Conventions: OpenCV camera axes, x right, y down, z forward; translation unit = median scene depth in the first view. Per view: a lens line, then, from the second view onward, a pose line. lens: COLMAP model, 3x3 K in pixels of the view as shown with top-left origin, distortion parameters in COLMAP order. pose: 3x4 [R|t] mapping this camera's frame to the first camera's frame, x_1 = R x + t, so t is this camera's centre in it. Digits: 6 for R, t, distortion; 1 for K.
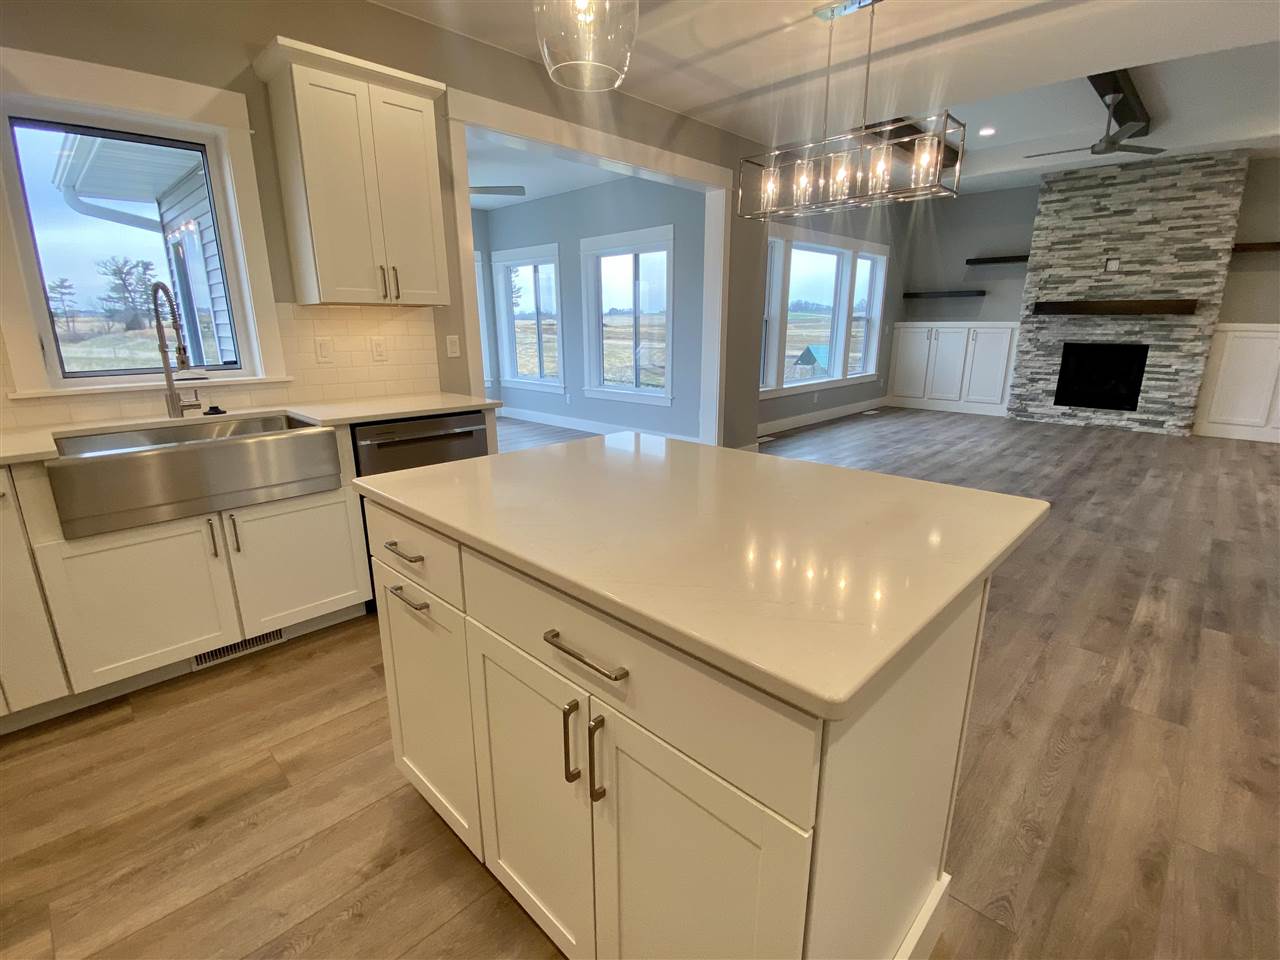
lens RADIAL K [[610.7, 0, 630.5], [0, 610.7, 481.3], [0, 0, 1]] dist [-0.004263, -0.005649]
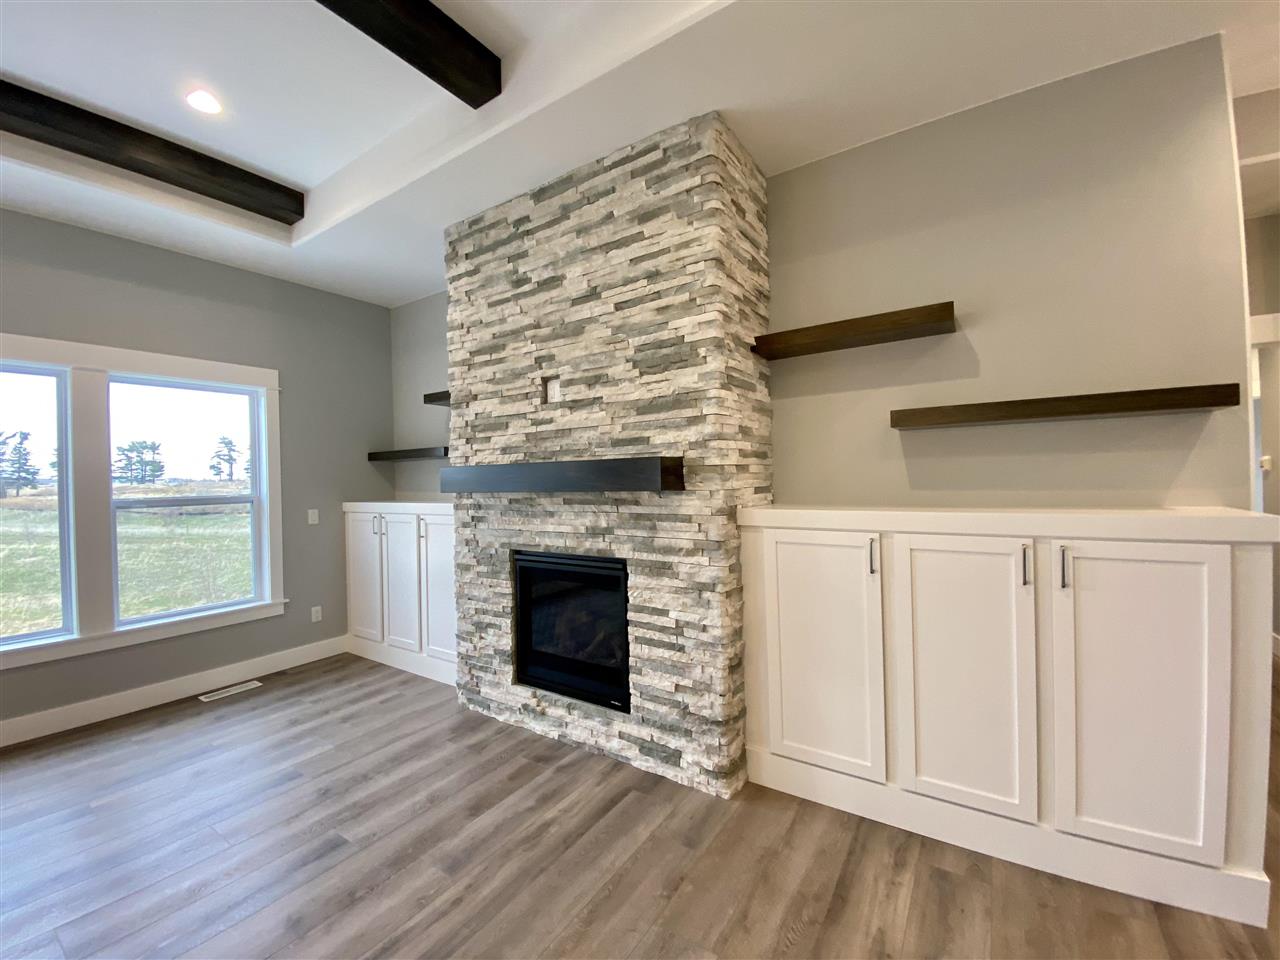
lens RADIAL K [[519.7, 0, 643.0], [0, 519.7, 476.7], [0, 0, 1]] dist [0.017144, -0.017709]
pose [[0.983088, -0.021273, 0.181892, 0.789498], [0.066850, 0.966376, -0.248290, -0.187323], [-0.170494, 0.256250, 0.951456, 0.624401]]
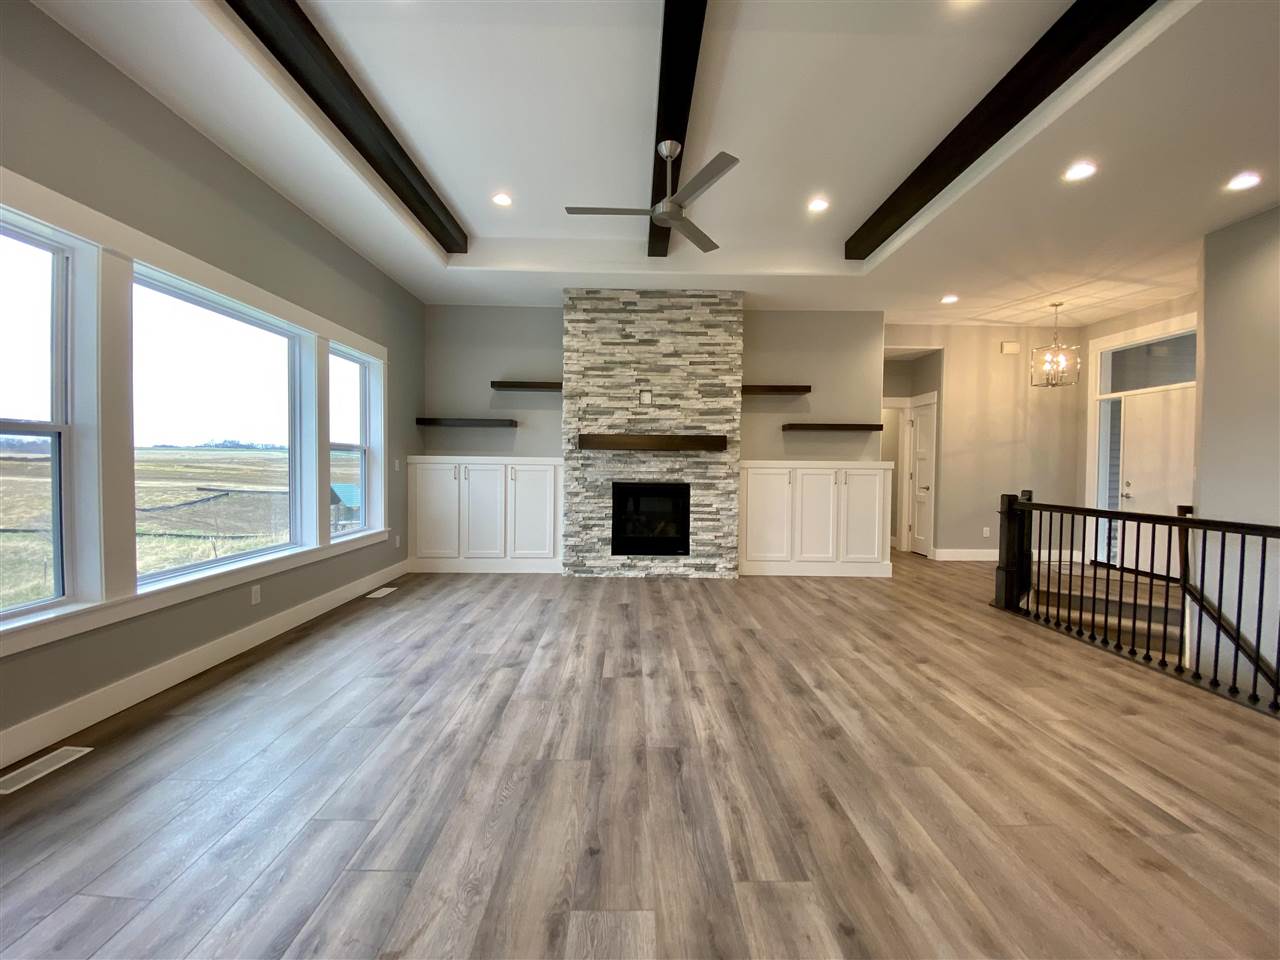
lens RADIAL K [[519.7, 0, 637.7], [0, 519.7, 481.7], [0, 0, 1]] dist [0.017144, -0.017709]
pose [[0.705439, -0.015165, 0.708609, 0.239616], [0.167524, 0.975011, -0.145909, -0.124118], [-0.688688, 0.221639, 0.690351, 0.505501]]
